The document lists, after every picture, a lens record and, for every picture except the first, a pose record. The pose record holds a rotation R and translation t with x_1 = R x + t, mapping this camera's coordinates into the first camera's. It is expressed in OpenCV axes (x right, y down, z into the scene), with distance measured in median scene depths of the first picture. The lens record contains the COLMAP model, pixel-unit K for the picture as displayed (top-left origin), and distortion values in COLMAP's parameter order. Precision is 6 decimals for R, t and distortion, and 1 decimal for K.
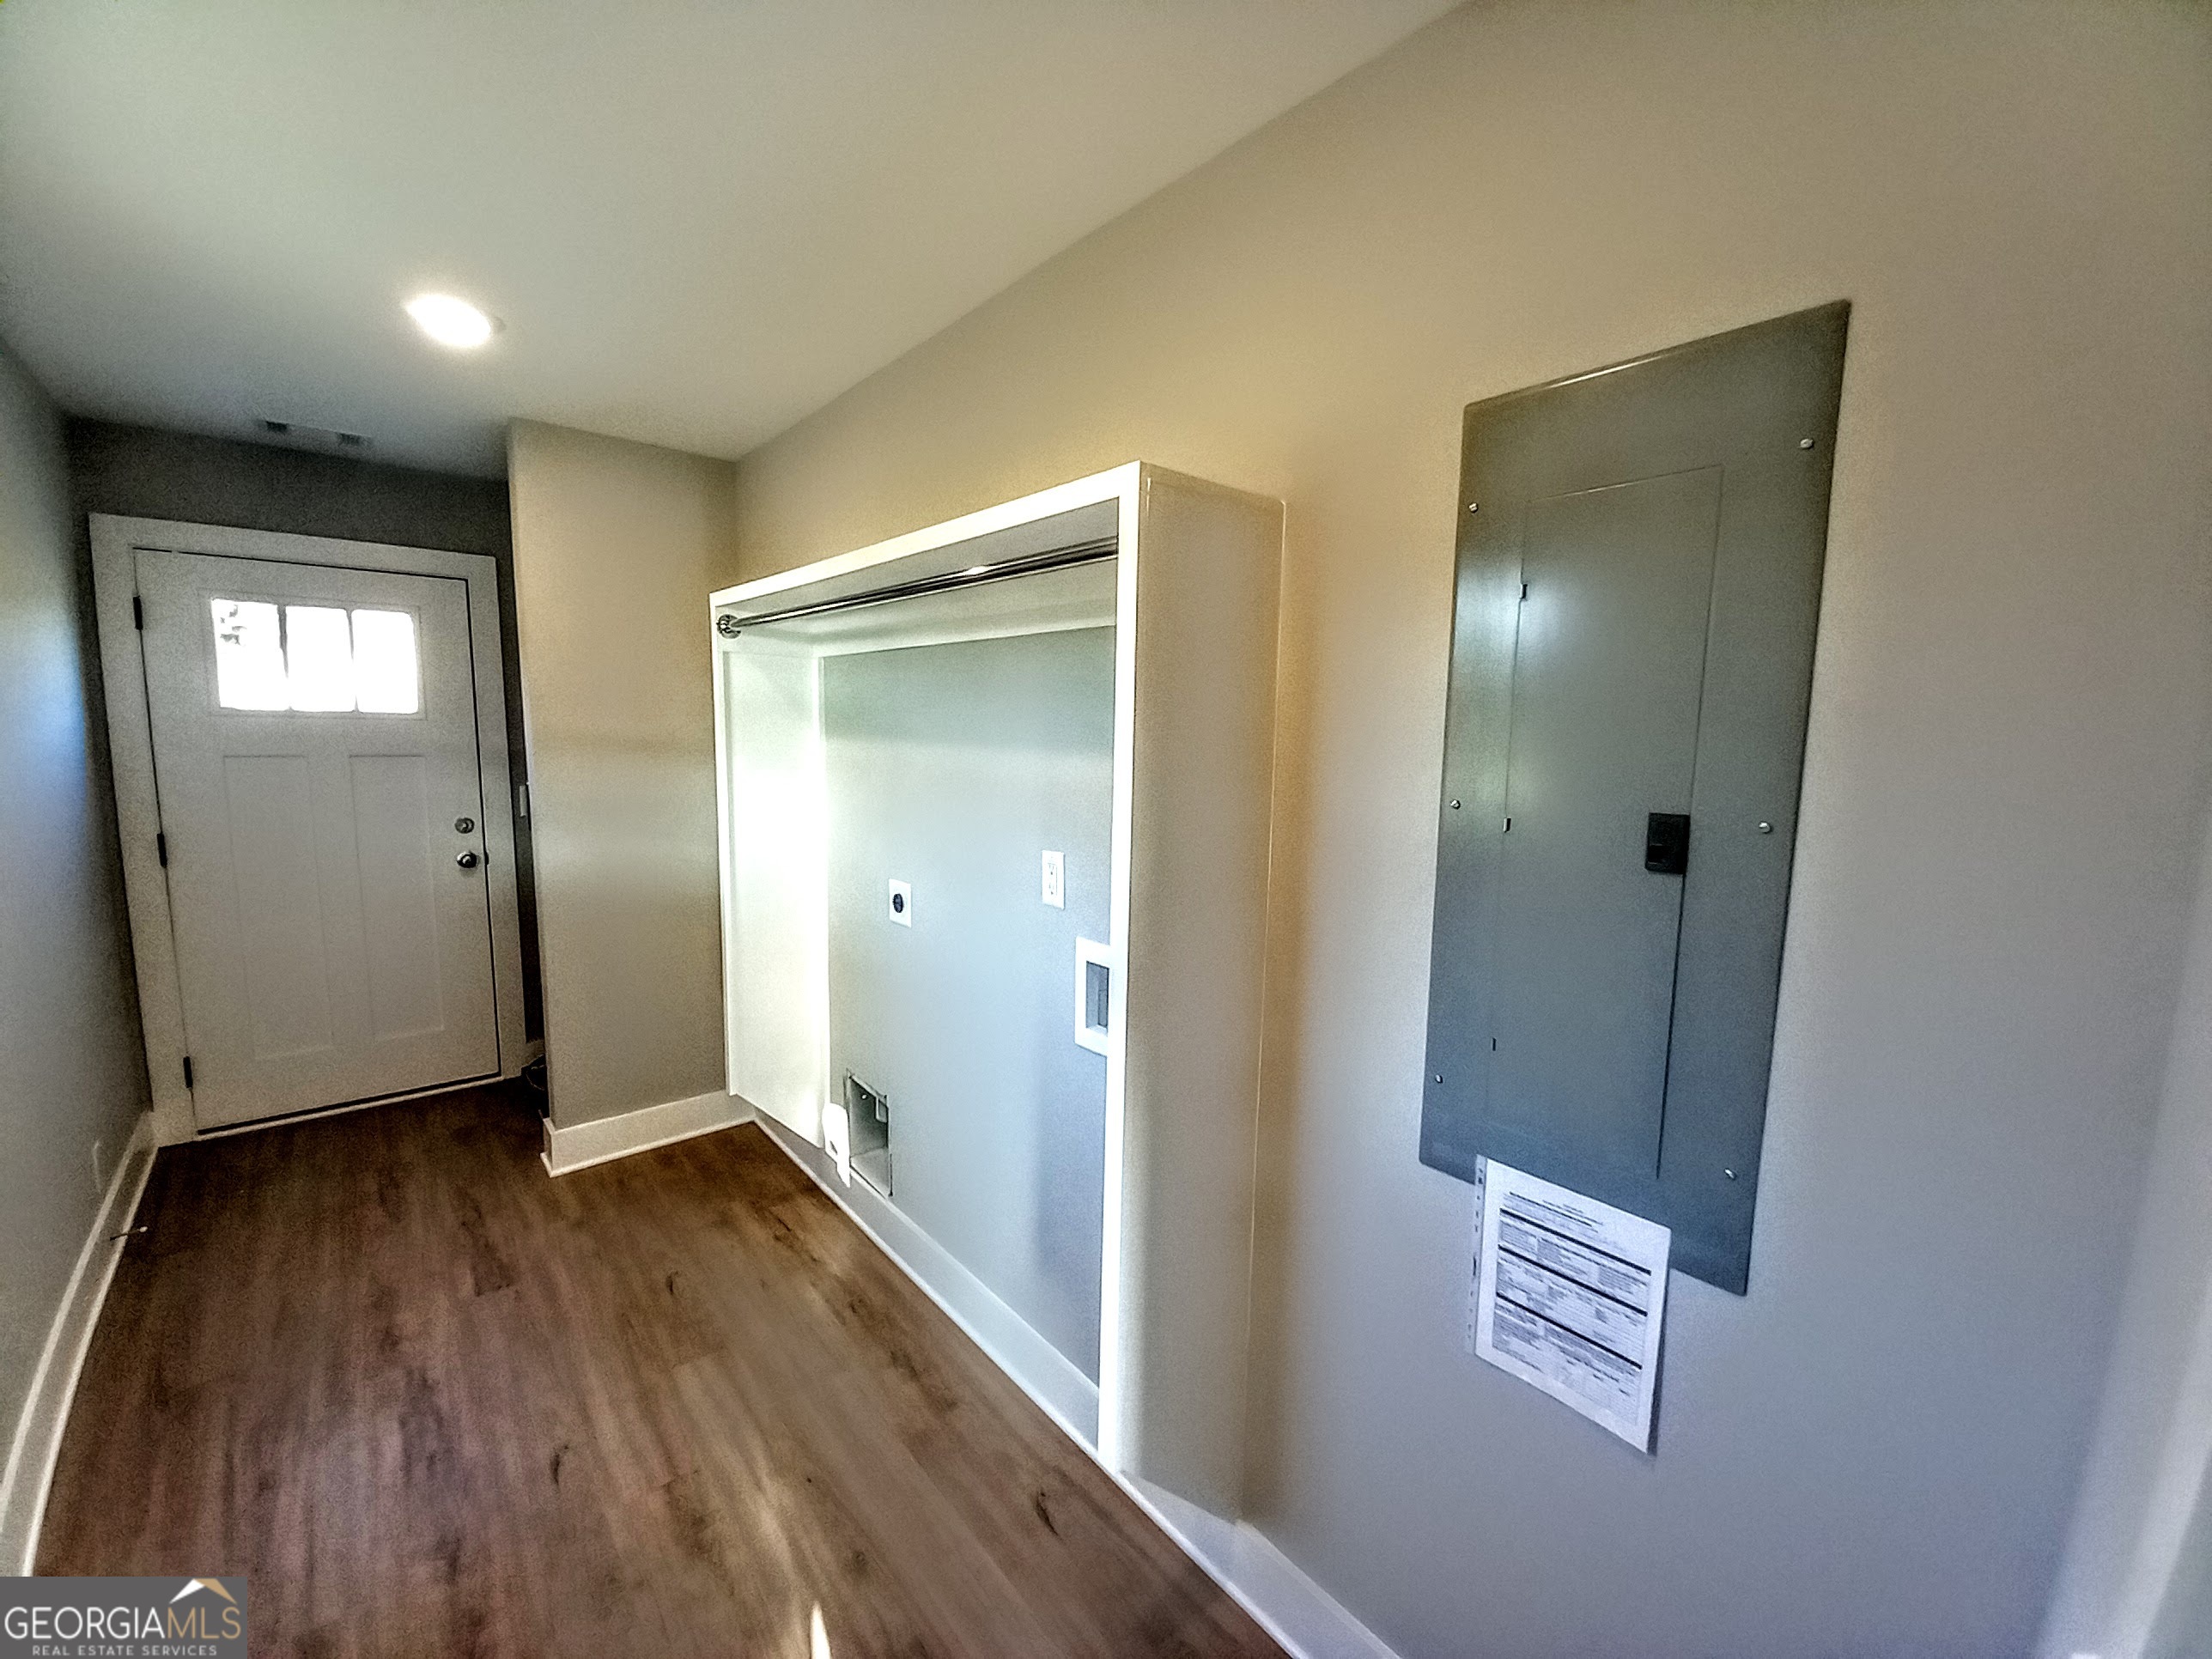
lens RADIAL K [[875.6, 0, 1115.7], [0, 875.6, 837.7], [0, 0, 1]] dist [0.012094, -0.011603]
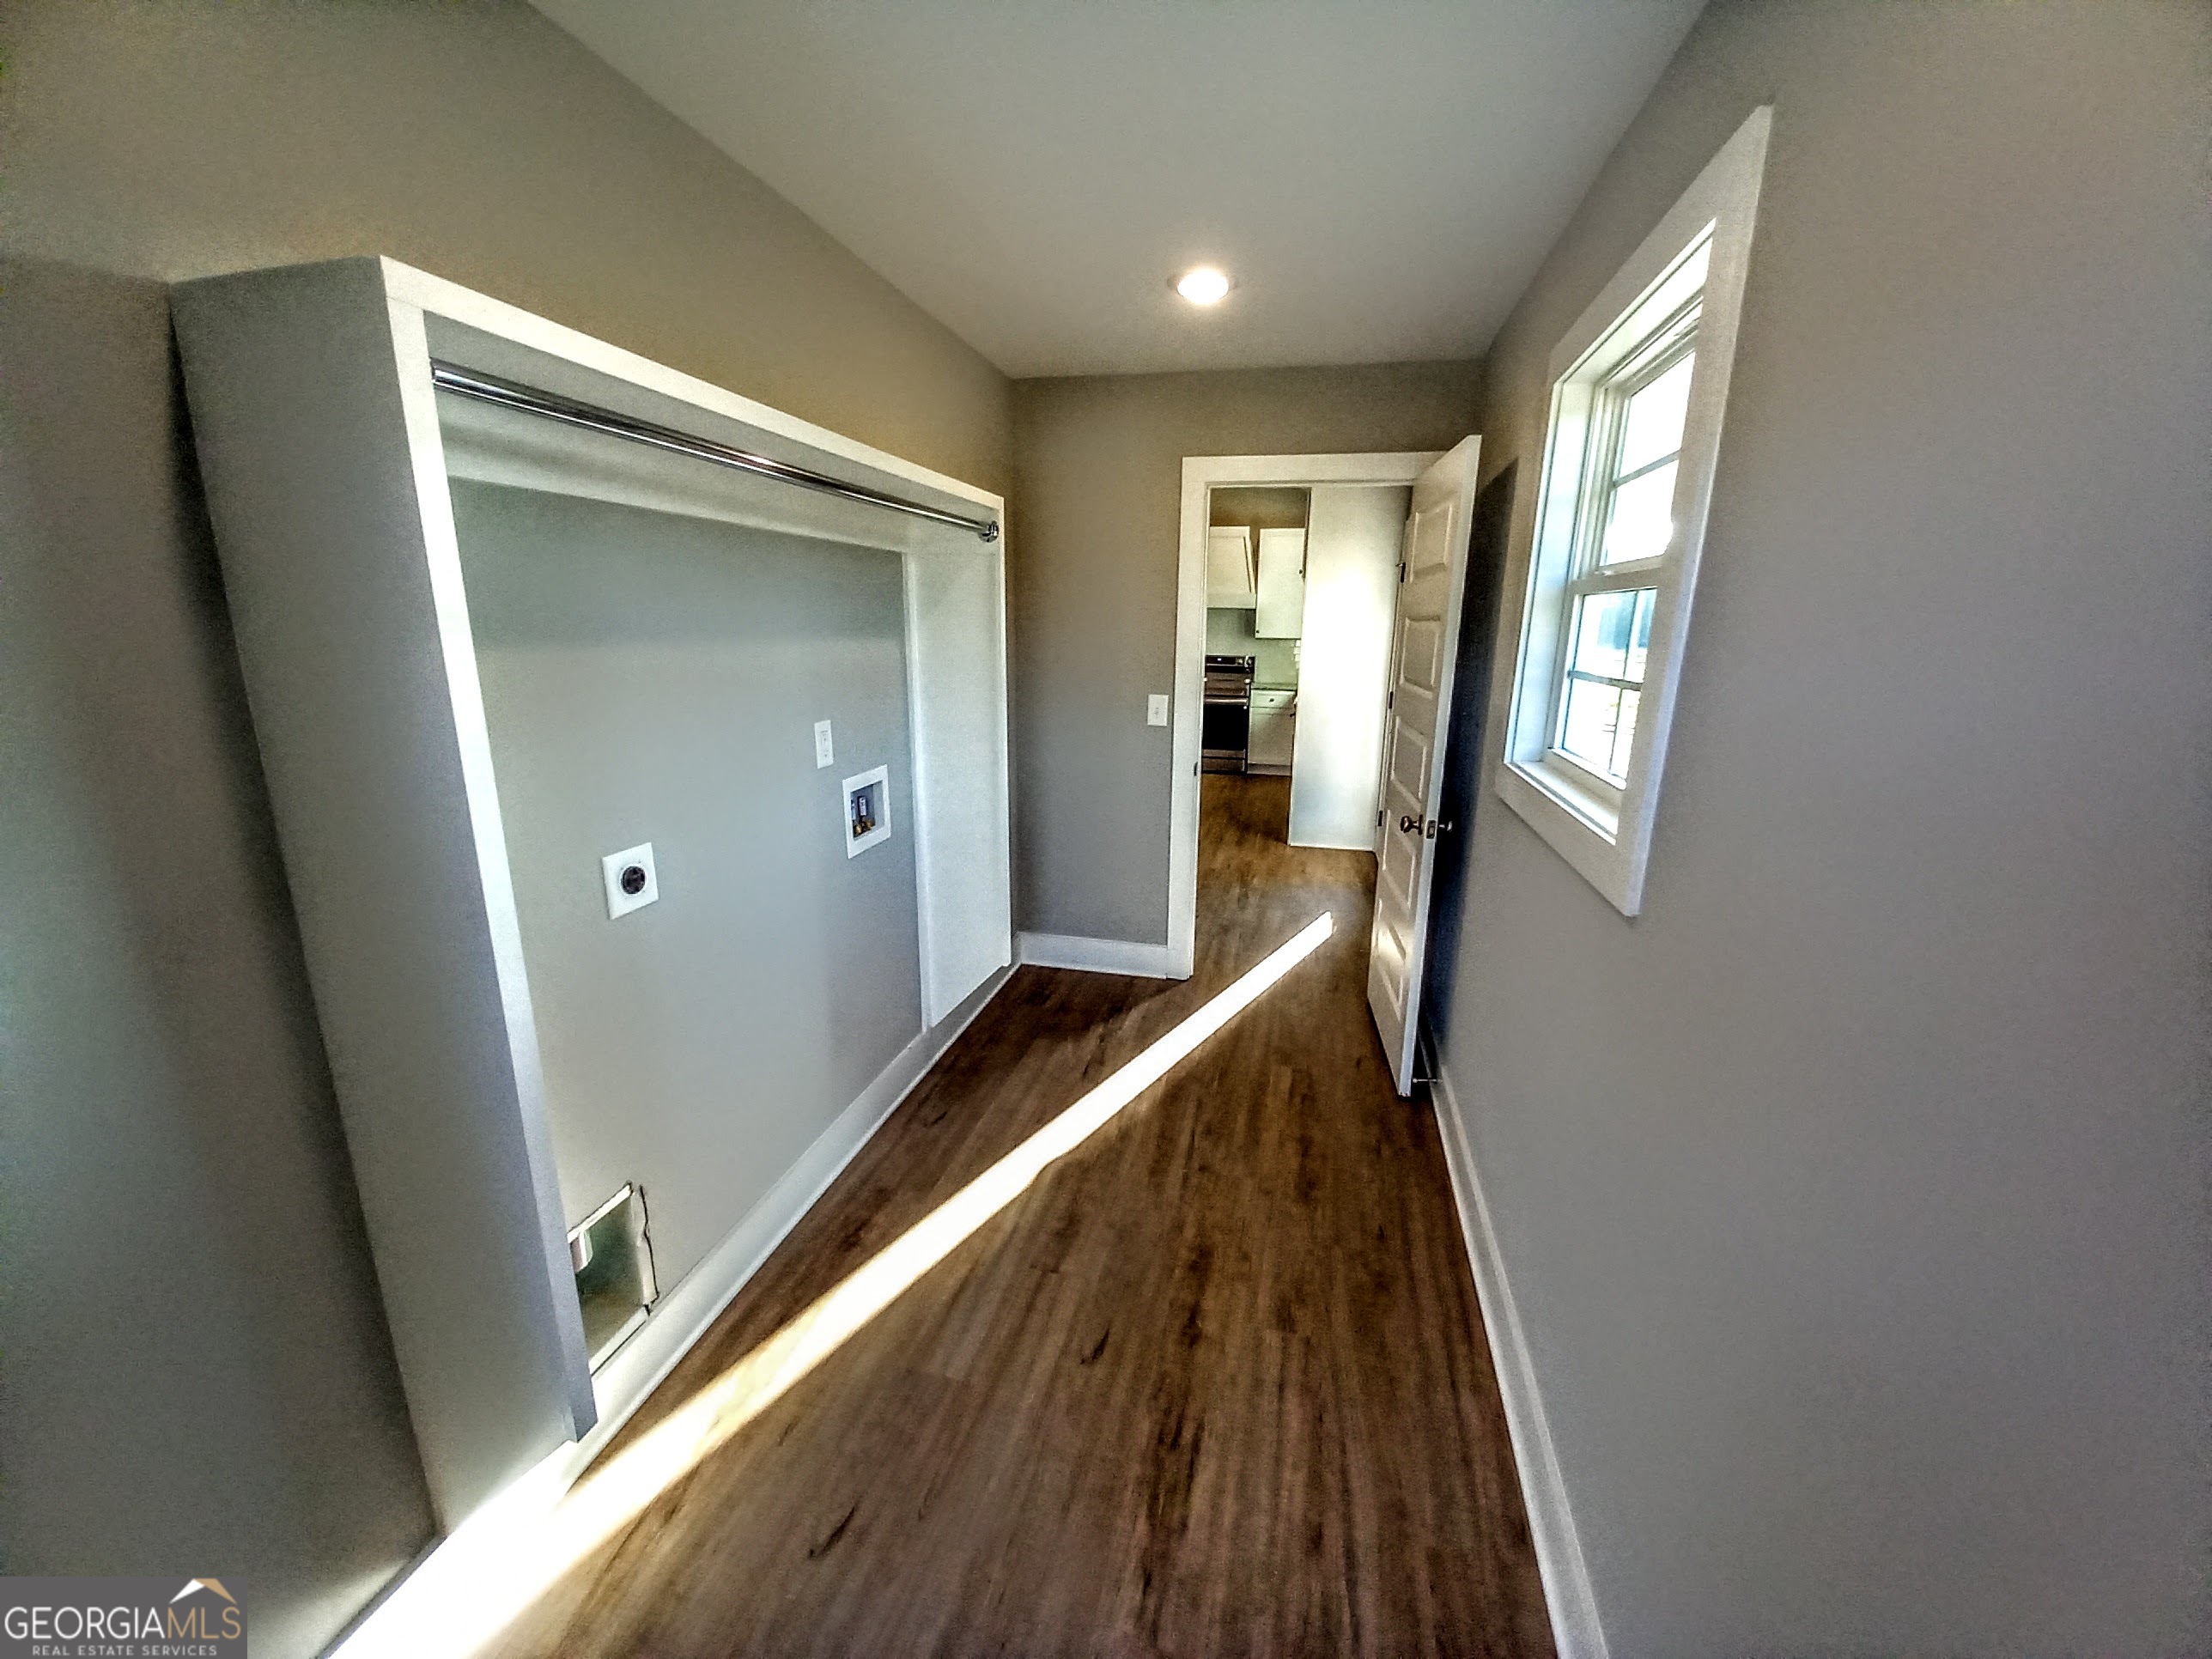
lens RADIAL K [[875.6, 0, 1105.2], [0, 875.6, 831.1], [0, 0, 1]] dist [0.012094, -0.011603]
pose [[-0.579115, -0.225245, 0.783512, -1.327208], [0.076945, 0.941682, 0.327588, -0.216915], [-0.811607, 0.249998, -0.528011, 1.393440]]
